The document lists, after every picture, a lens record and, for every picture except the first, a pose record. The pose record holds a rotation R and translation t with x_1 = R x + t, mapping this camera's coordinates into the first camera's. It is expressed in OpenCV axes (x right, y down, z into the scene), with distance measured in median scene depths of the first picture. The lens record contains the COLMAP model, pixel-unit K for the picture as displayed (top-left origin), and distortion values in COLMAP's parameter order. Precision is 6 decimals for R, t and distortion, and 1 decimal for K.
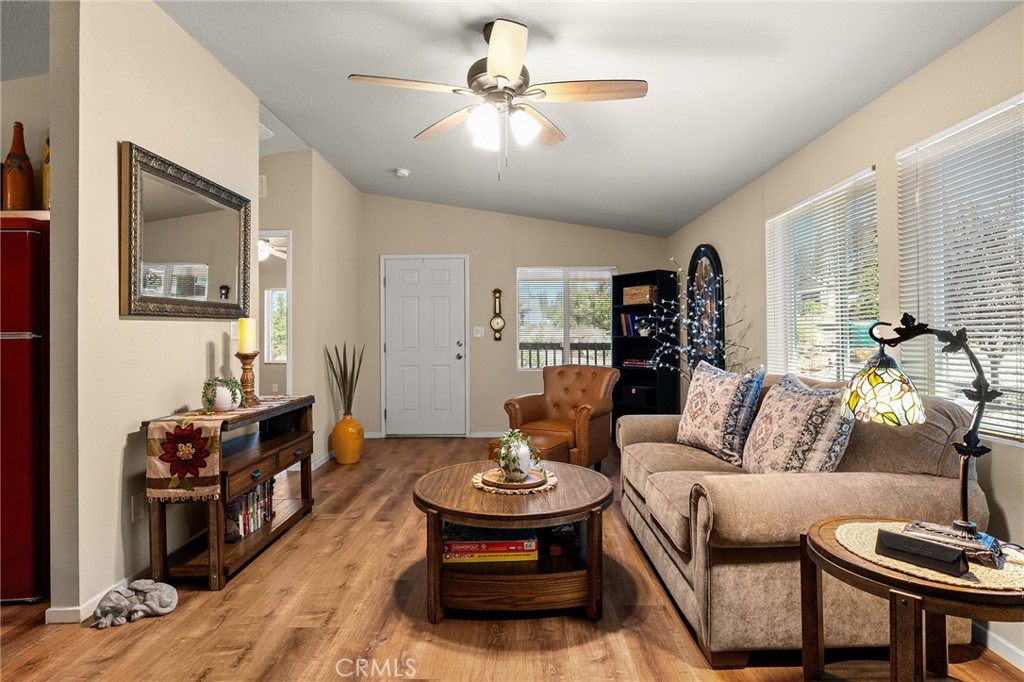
lens RADIAL K [[532.7, 0, 538.1], [0, 532.7, 331.1], [0, 0, 1]] dist [-0.001684, 0.000391]
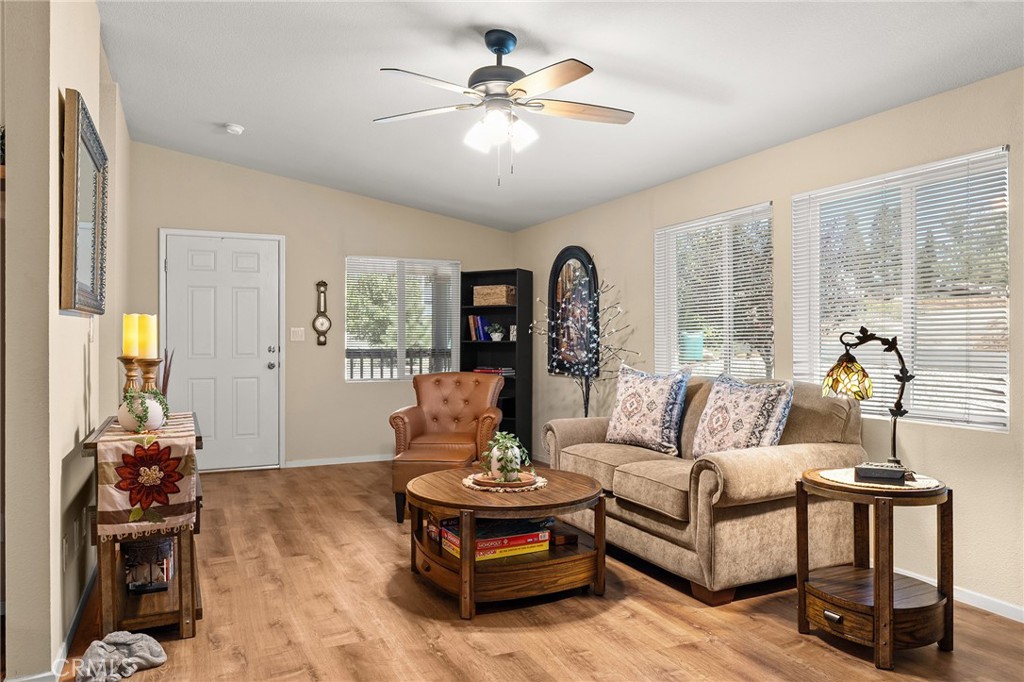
lens RADIAL K [[696.9, 0, 542.1], [0, 696.9, 337.4], [0, 0, 1]] dist [-0.002207, 0.000381]
pose [[0.903028, 0.009120, 0.429485, -0.582426], [-0.010571, 0.999944, 0.000993, 0.003262], [-0.429452, -0.005437, 0.903073, -0.239366]]
